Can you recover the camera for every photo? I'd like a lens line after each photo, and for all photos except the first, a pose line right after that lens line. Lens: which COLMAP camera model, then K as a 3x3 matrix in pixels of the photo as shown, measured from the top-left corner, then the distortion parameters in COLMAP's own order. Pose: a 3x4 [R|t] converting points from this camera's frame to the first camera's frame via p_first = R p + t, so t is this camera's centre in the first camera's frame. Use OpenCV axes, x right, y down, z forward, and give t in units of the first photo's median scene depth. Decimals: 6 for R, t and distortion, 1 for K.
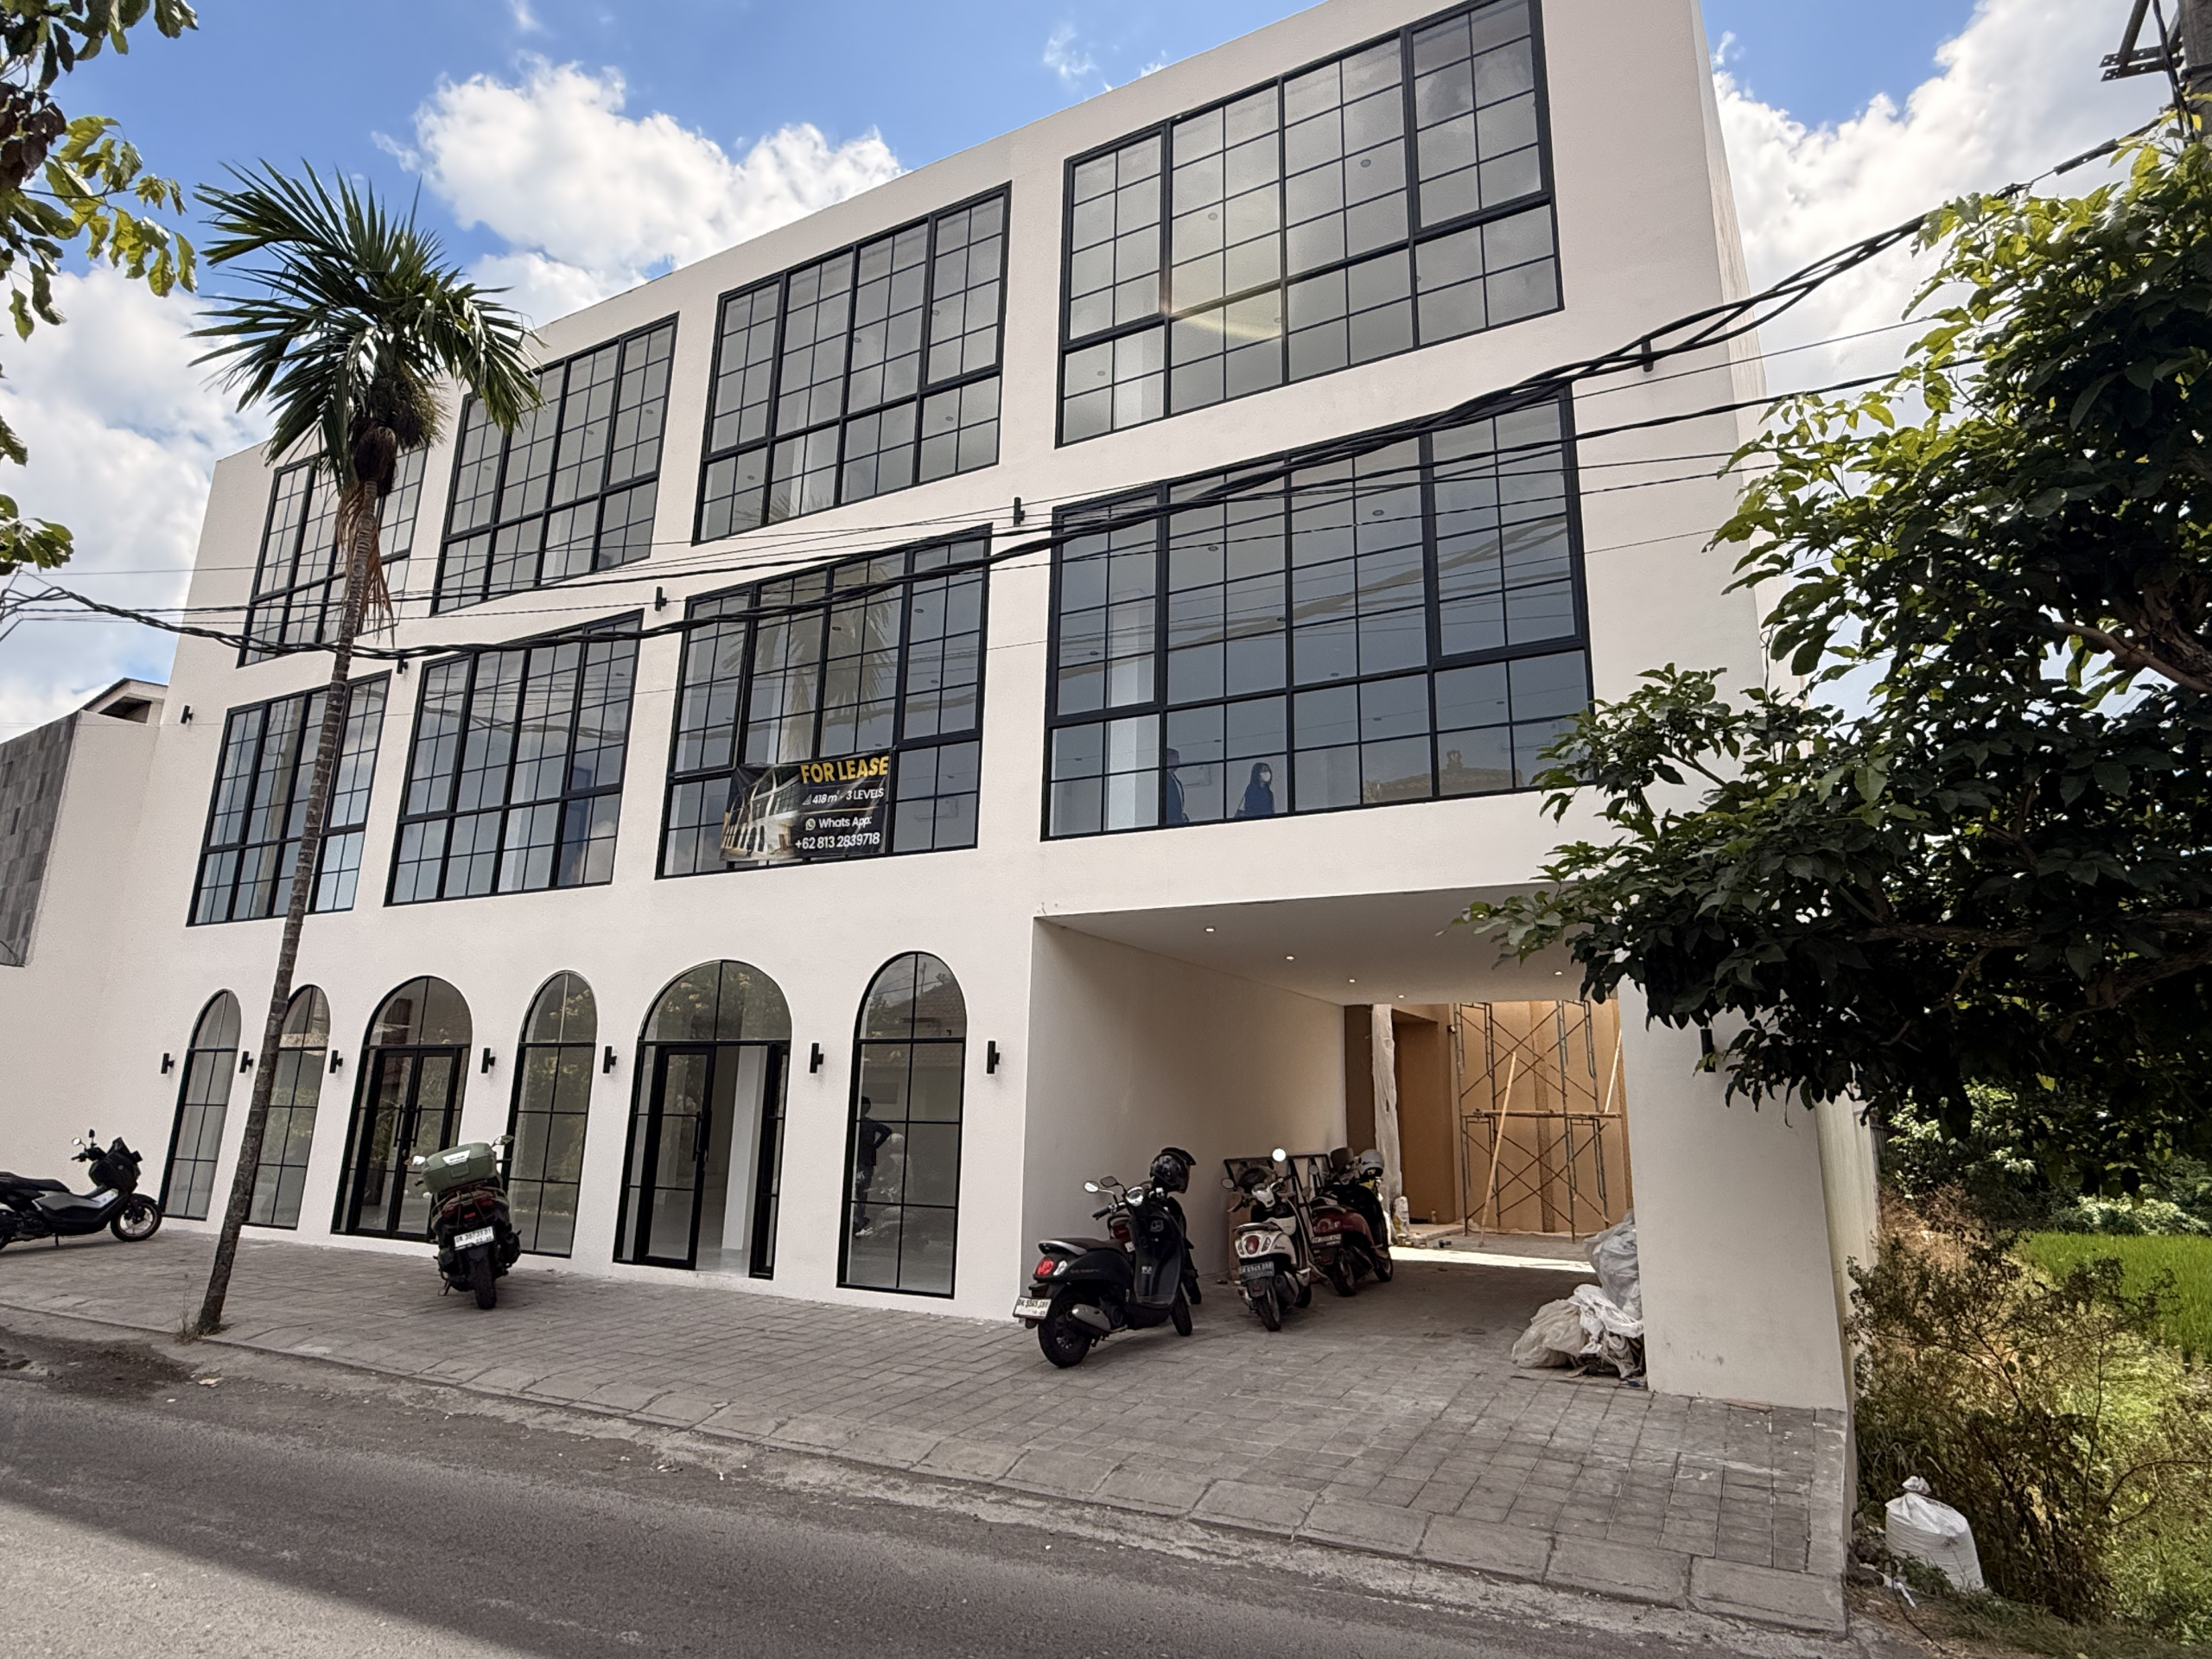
lens RADIAL K [[1200.0, 0, 1104.9], [0, 1200.0, 861.8], [0, 0, 1]] dist [0.002279, -0.001515]
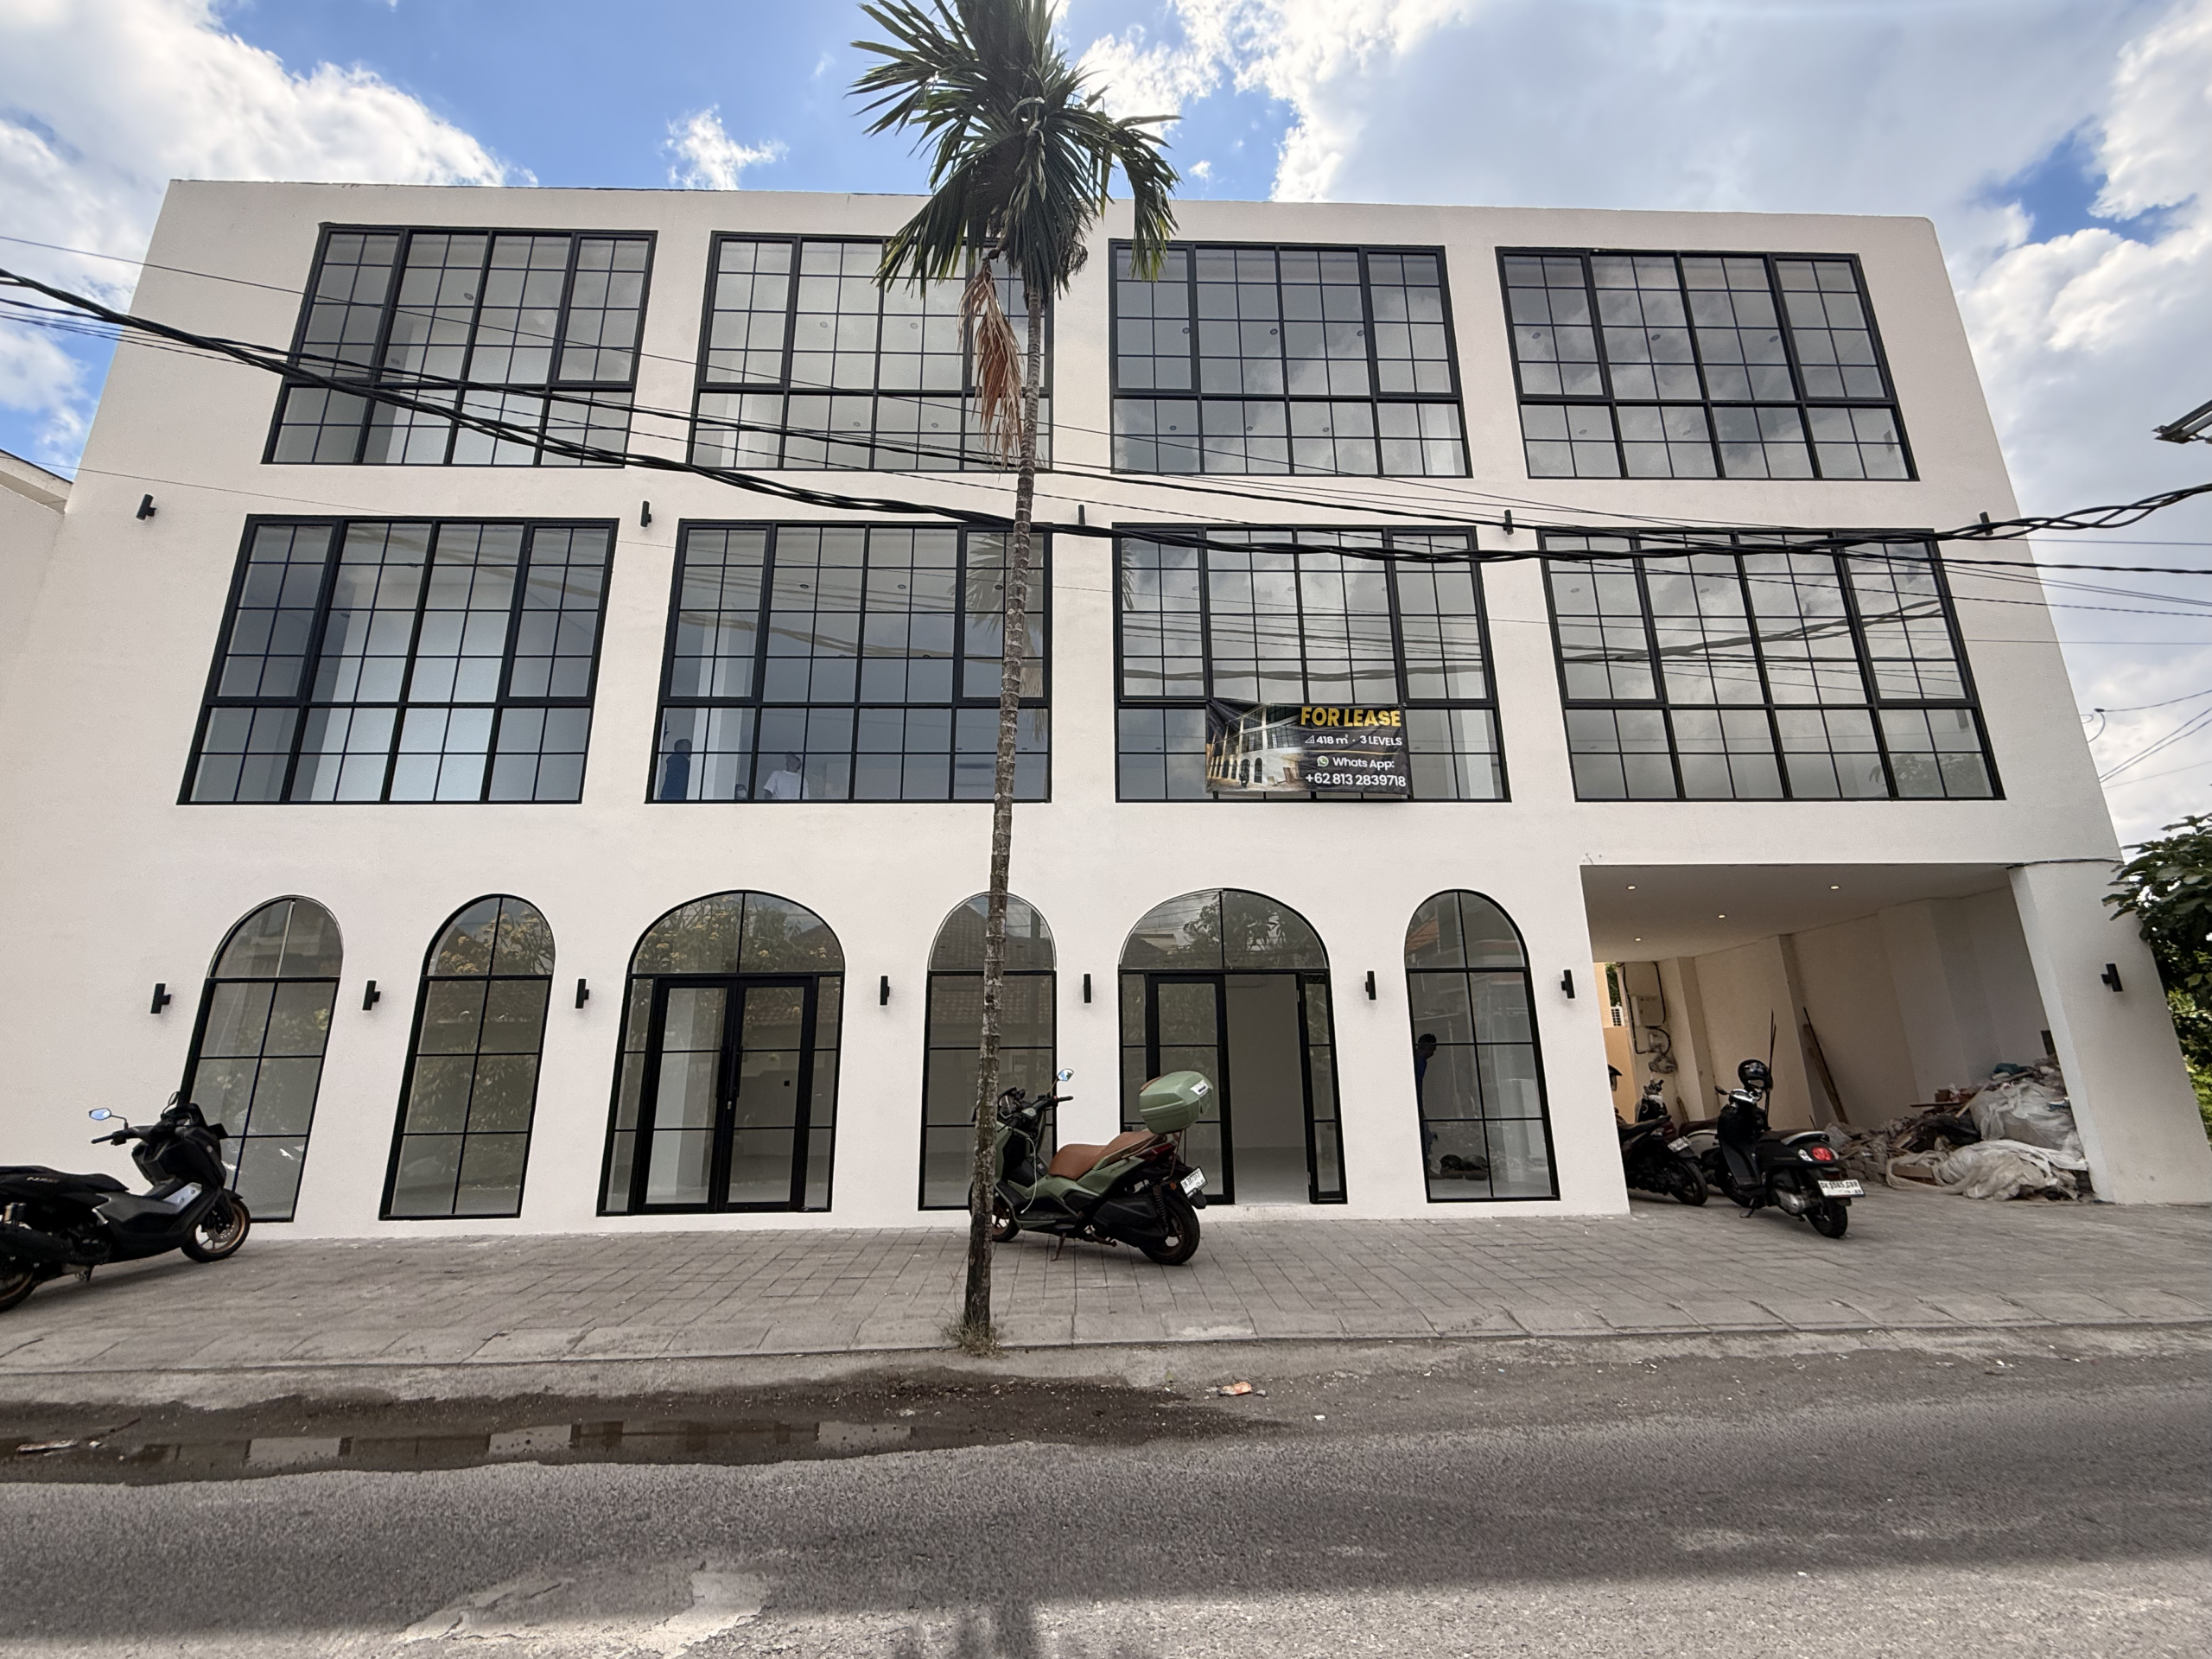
lens RADIAL K [[895.5, 0, 1106.0], [0, 895.5, 829.5], [0, 0, 1]] dist [0.001456, 0.000315]
pose [[0.872488, 0.083105, 0.481516, -0.543121], [-0.074339, 0.996535, -0.037293, 0.048087], [-0.482947, -0.003258, 0.875643, 0.277532]]
